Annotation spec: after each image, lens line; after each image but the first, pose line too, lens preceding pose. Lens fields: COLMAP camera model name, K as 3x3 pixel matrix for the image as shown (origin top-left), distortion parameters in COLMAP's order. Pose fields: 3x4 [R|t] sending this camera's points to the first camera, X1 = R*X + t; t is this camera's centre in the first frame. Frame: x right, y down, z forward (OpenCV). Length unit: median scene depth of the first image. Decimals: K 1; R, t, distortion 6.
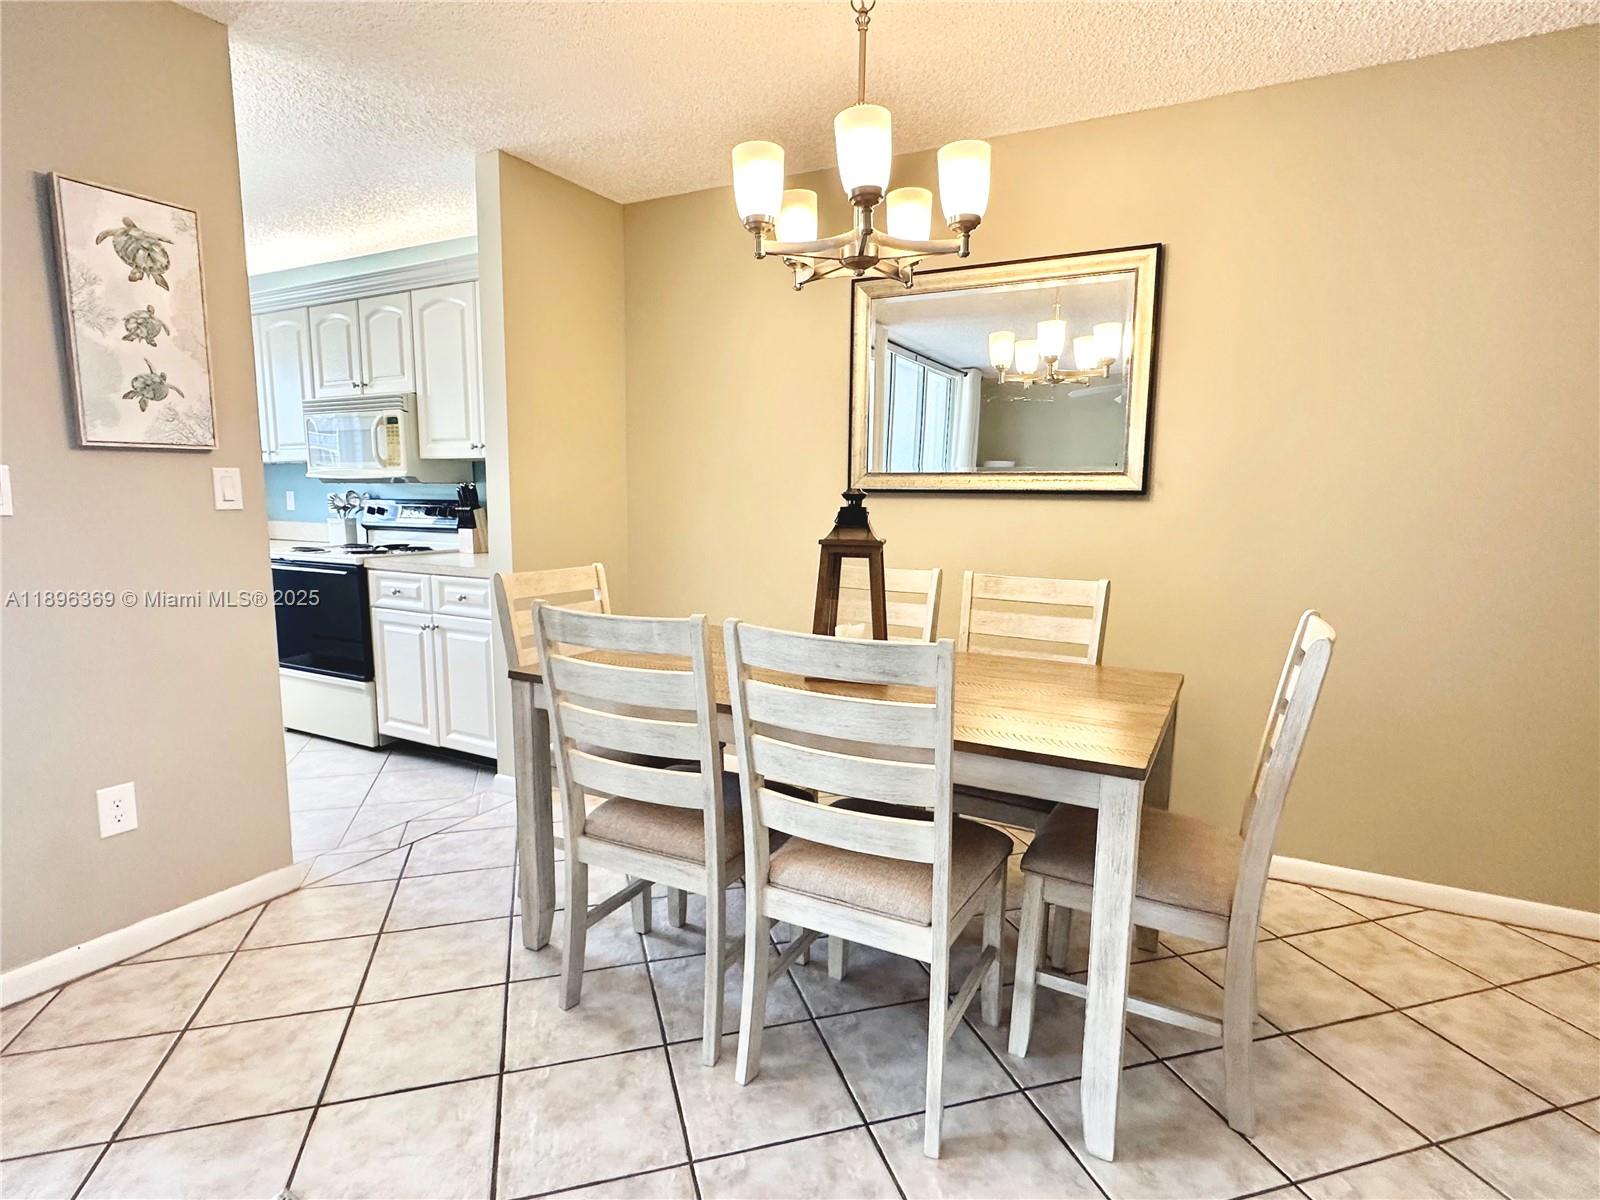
lens RADIAL K [[845.4, 0, 797.8], [0, 845.4, 604.9], [0, 0, 1]] dist [0.000764, -0.000005]
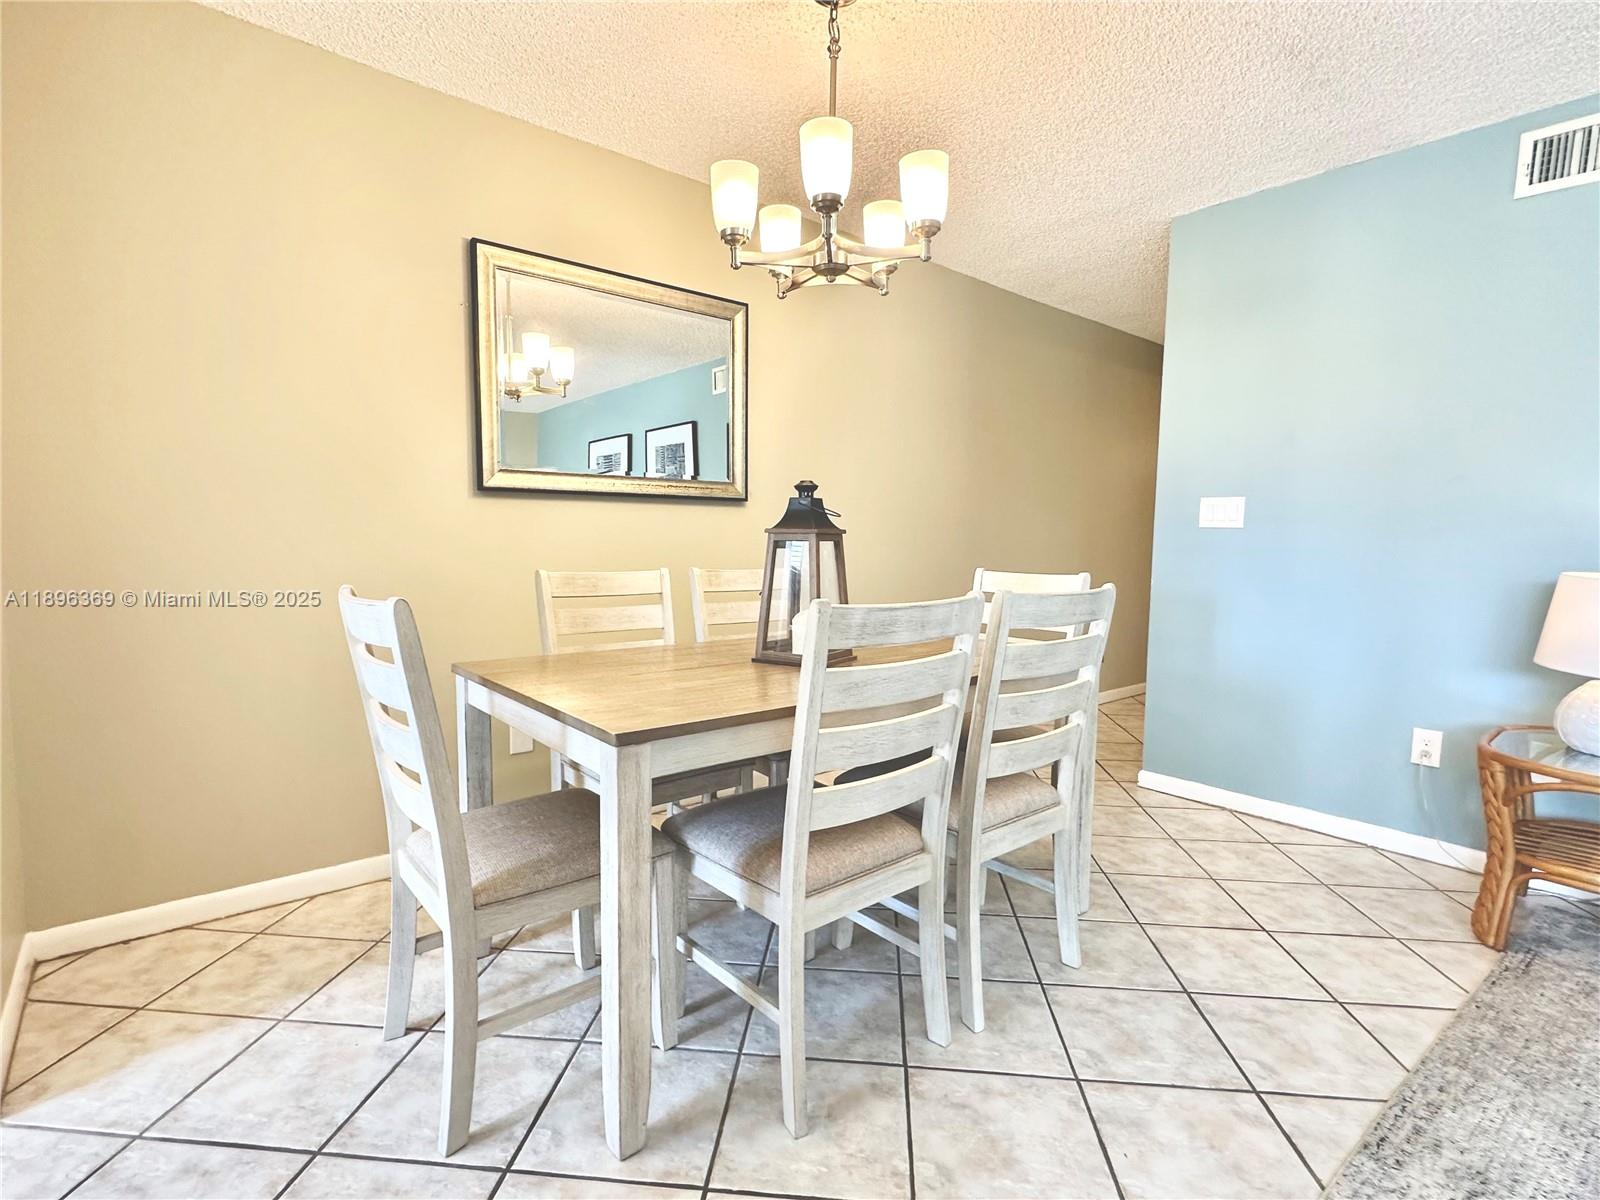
lens RADIAL K [[784.2, 0, 802.1], [0, 784.2, 605.6], [0, 0, 1]] dist [-0.016814, 0.000326]
pose [[0.377884, -0.090126, 0.921456, -0.895533], [0.117532, 0.991869, 0.048814, -0.034229], [-0.918363, 0.089855, 0.385404, 0.691946]]
